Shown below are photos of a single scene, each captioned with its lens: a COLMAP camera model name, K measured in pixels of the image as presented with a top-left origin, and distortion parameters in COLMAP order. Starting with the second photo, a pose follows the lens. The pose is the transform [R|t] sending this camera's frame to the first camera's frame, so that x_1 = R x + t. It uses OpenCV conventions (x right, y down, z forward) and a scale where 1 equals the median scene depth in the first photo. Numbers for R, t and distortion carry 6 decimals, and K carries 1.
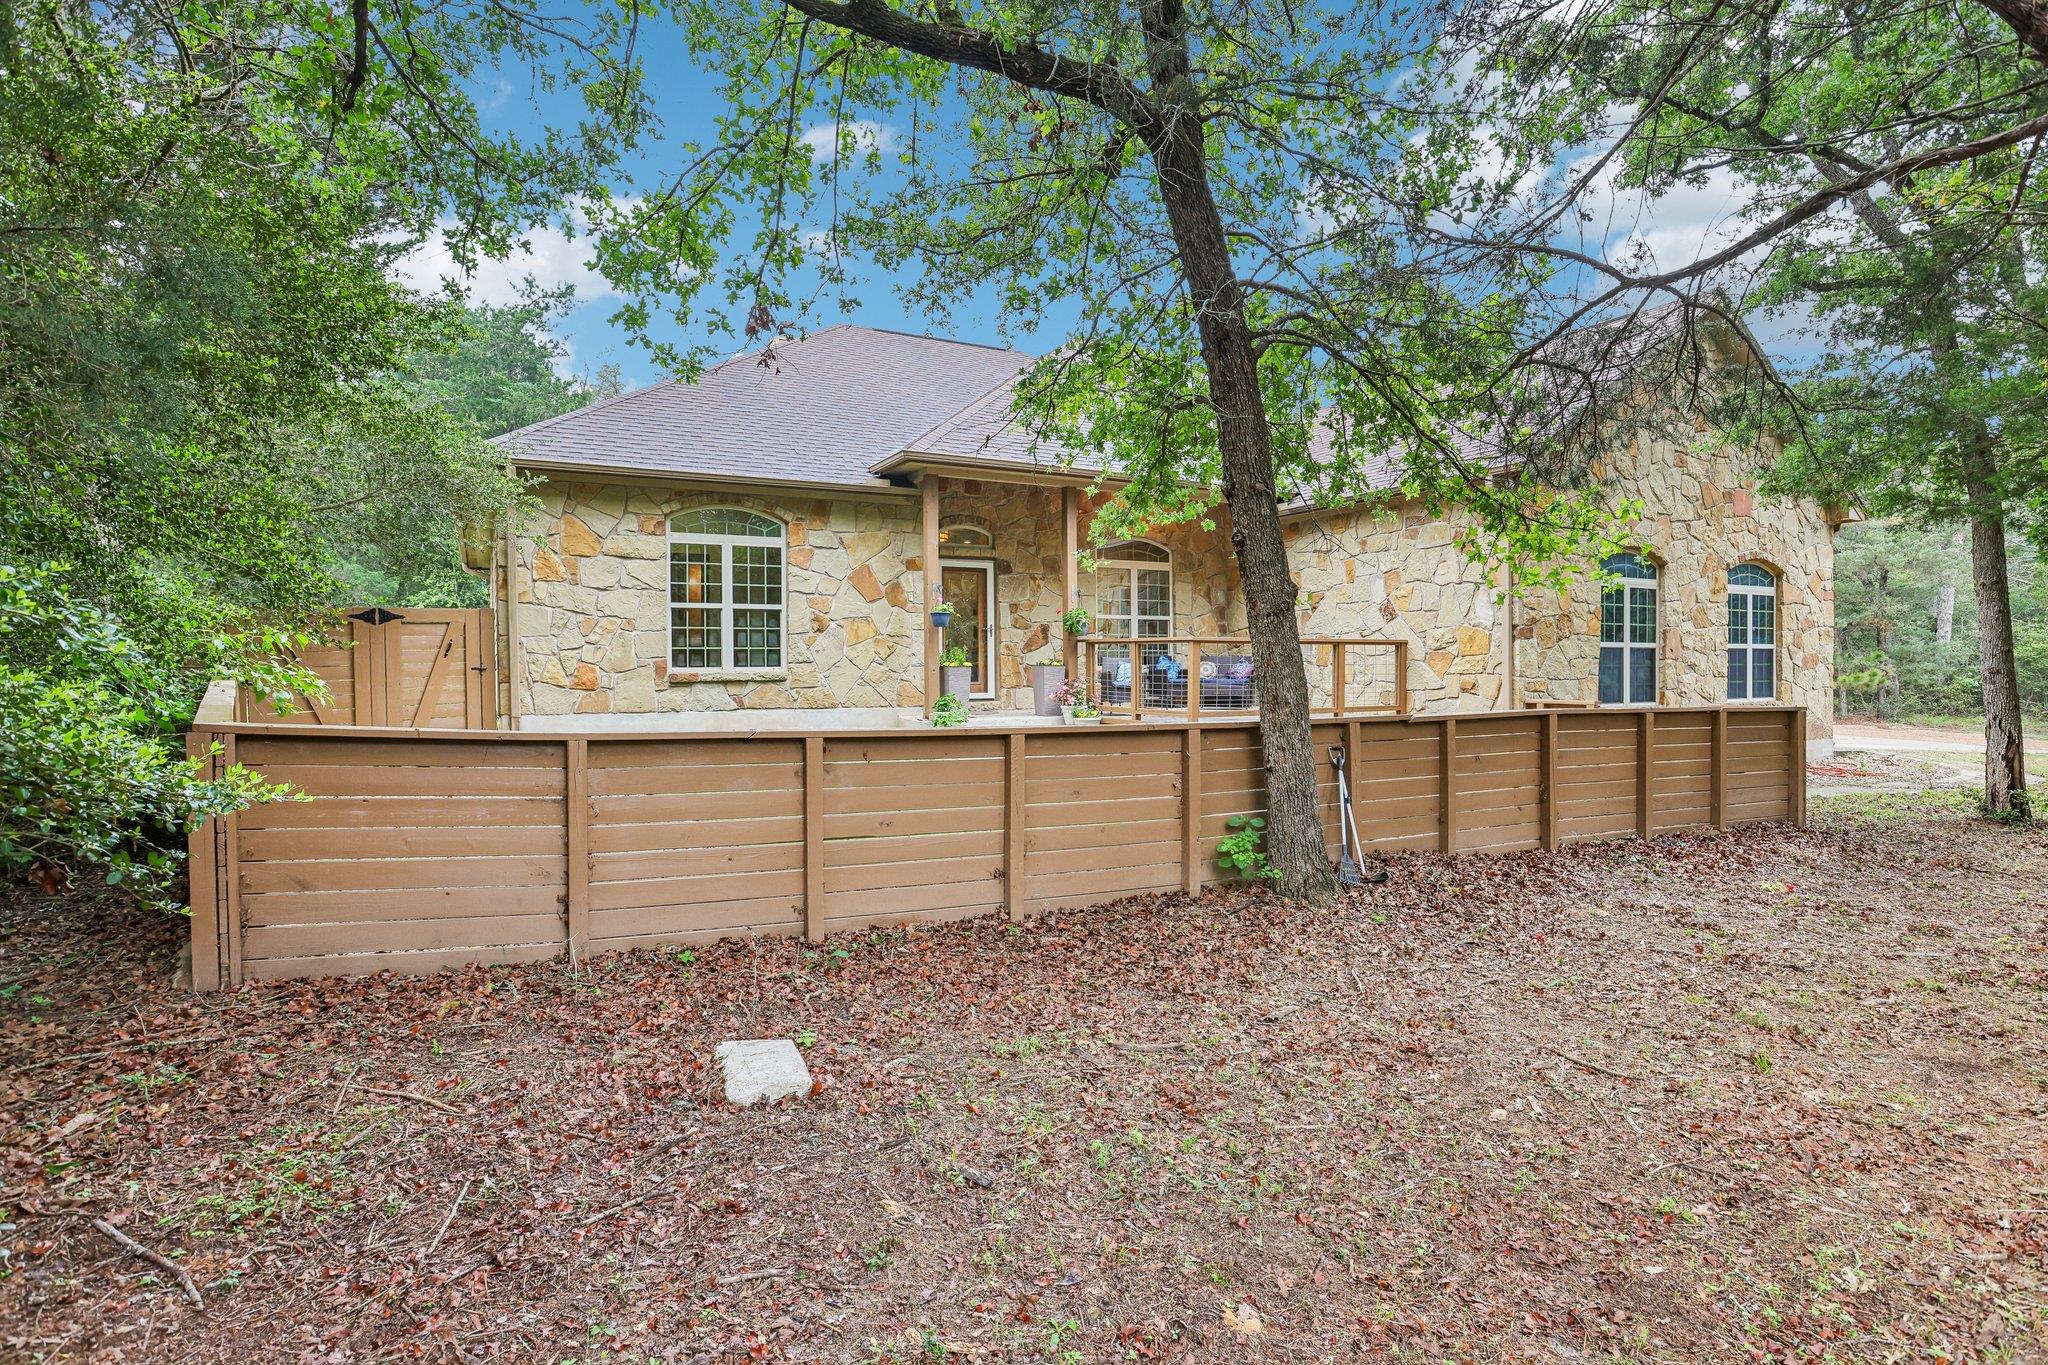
lens RADIAL K [[1079.5, 0, 1013.5], [0, 1079.5, 679.6], [0, 0, 1]] dist [-0.008690, -0.001051]
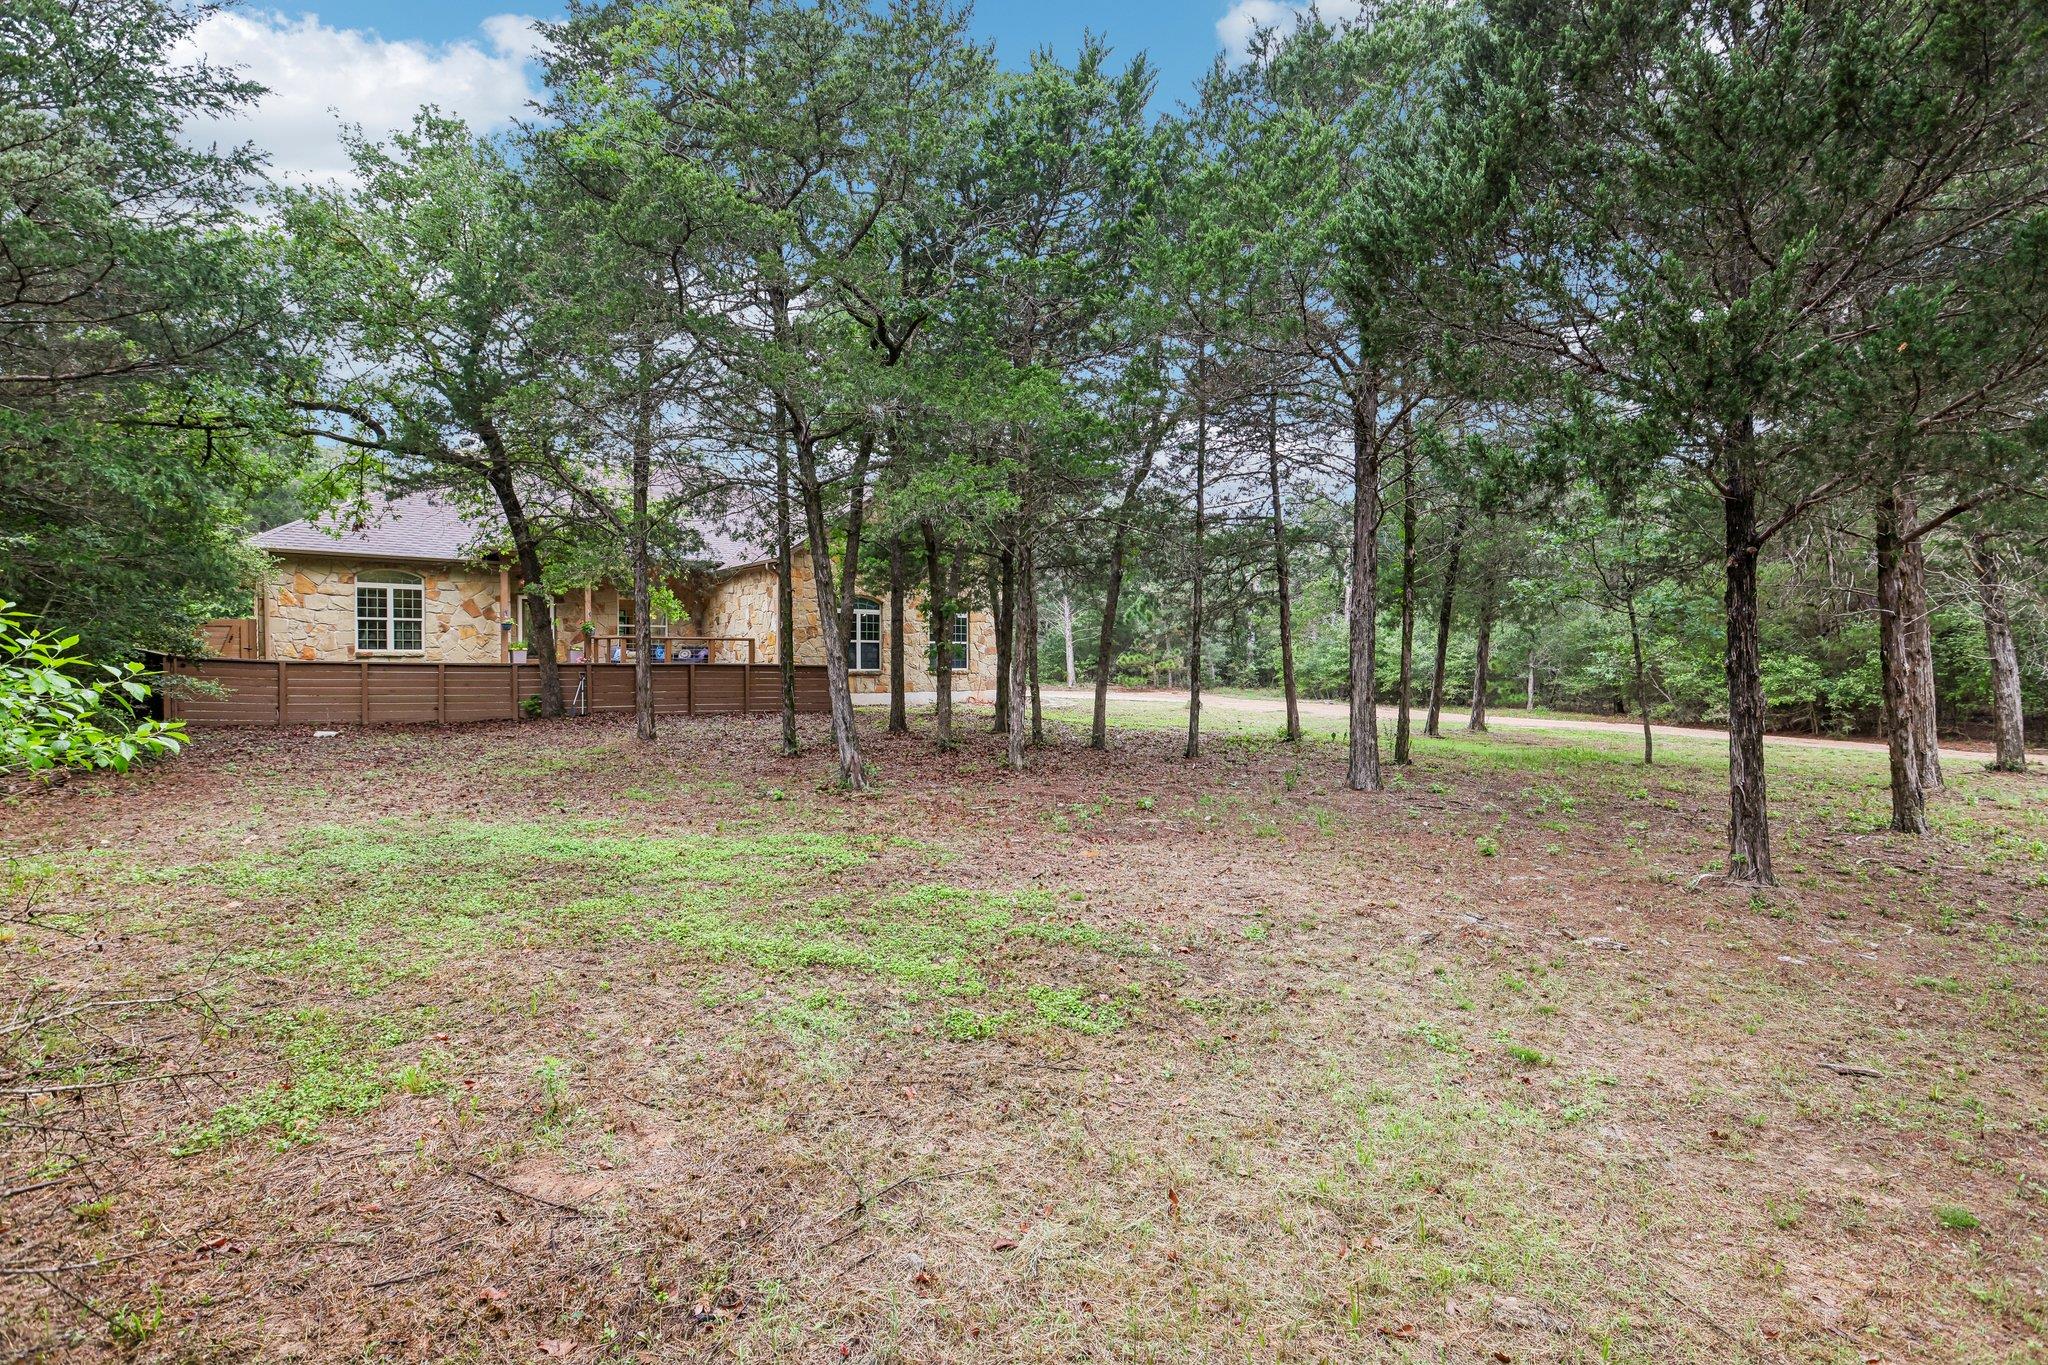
lens RADIAL K [[904.1, 0, 1030.5], [0, 904.1, 679.9], [0, 0, 1]] dist [-0.040612, 0.006093]
pose [[0.963483, -0.004329, 0.267734, 0.431735], [0.003611, 0.999988, 0.003174, 0.043380], [-0.267744, -0.002092, 0.963488, -0.889096]]
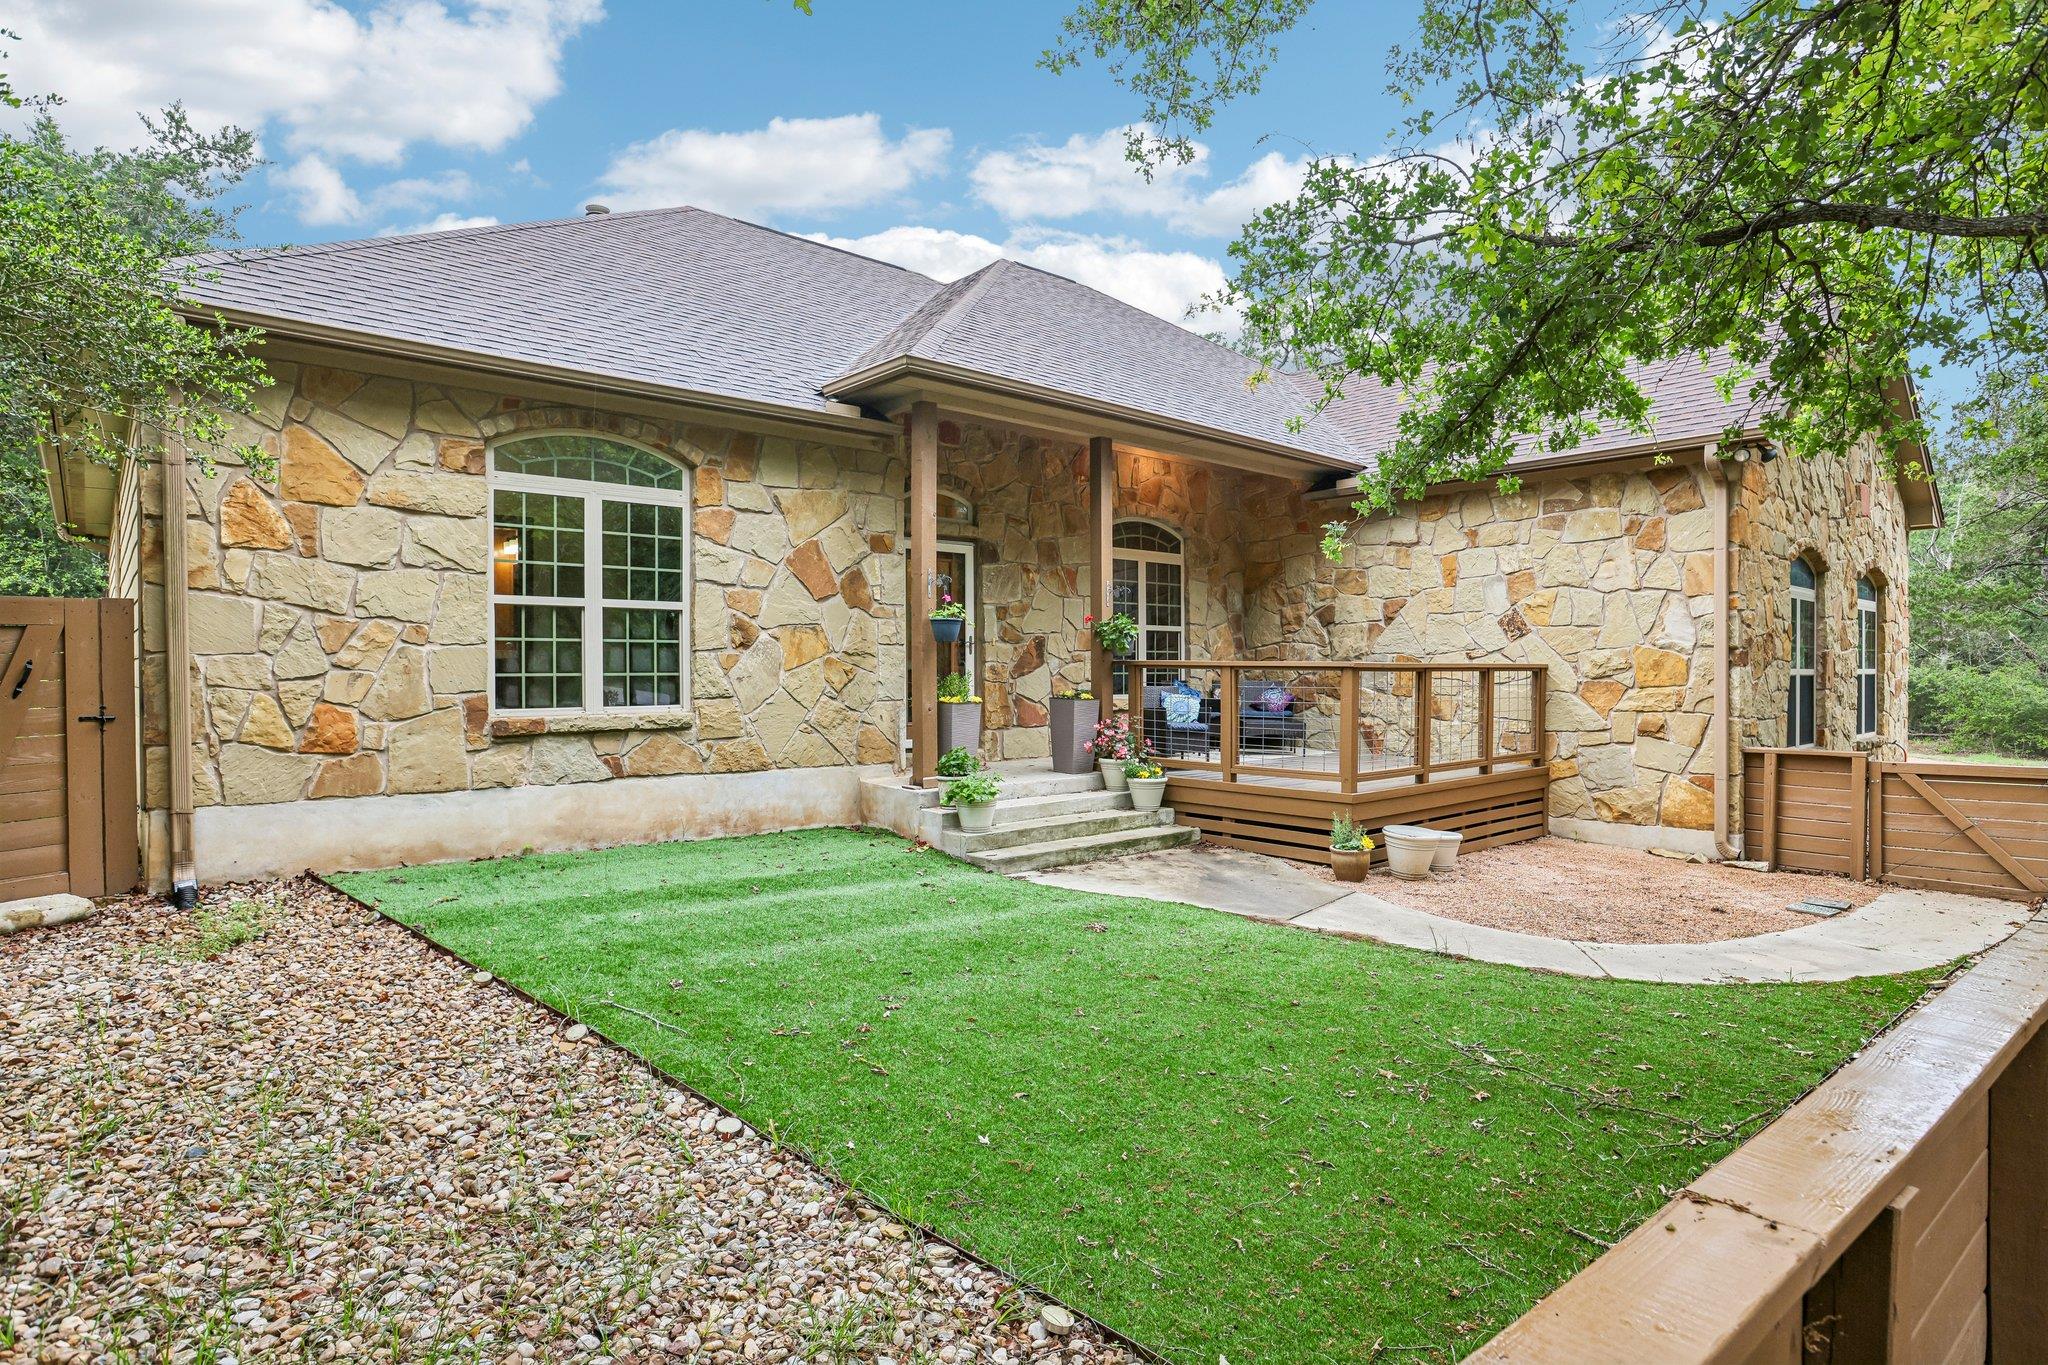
lens RADIAL K [[1116.5, 0, 1019.0], [0, 1116.5, 677.1], [0, 0, 1]] dist [-0.001151, 0.003636]
pose [[0.971776, 0.002121, 0.235895, -0.180368], [-0.000341, 0.999971, -0.007586, -0.022839], [-0.235904, 0.007291, 0.971749, 0.350627]]
